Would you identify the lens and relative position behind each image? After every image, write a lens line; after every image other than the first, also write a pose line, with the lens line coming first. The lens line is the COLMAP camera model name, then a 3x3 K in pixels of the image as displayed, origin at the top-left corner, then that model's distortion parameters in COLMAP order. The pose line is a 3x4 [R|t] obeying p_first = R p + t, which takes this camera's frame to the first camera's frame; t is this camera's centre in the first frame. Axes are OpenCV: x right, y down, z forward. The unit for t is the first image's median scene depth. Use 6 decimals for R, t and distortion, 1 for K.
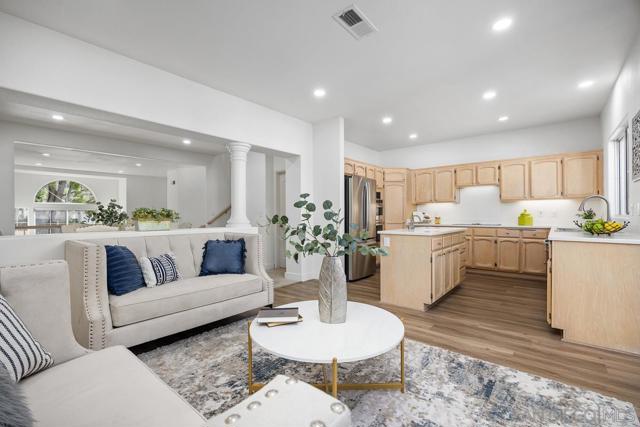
lens RADIAL K [[282.7, 0, 322.1], [0, 282.7, 216.1], [0, 0, 1]] dist [-0.013735, -0.000333]
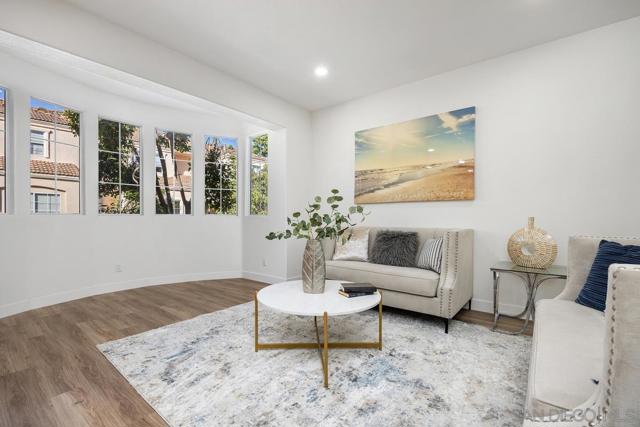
lens RADIAL K [[282.7, 0, 317.4], [0, 282.7, 225.0], [0, 0, 1]] dist [-0.013735, -0.000333]
pose [[-0.999960, -0.002495, -0.008550, 0.005020], [-0.002813, 0.999296, 0.037411, 0.006150], [0.008451, 0.037433, -0.999263, 0.801853]]
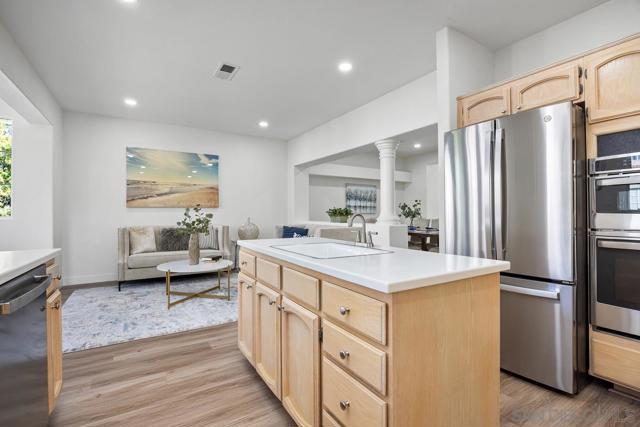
lens RADIAL K [[292.7, 0, 320.9], [0, 292.7, 215.5], [0, 0, 1]] dist [-0.028667, 0.000922]
pose [[-0.305246, 0.002245, -0.952271, 0.649146], [-0.004050, 0.999985, 0.003656, -0.003452], [0.952265, 0.004973, -0.305232, 0.917229]]
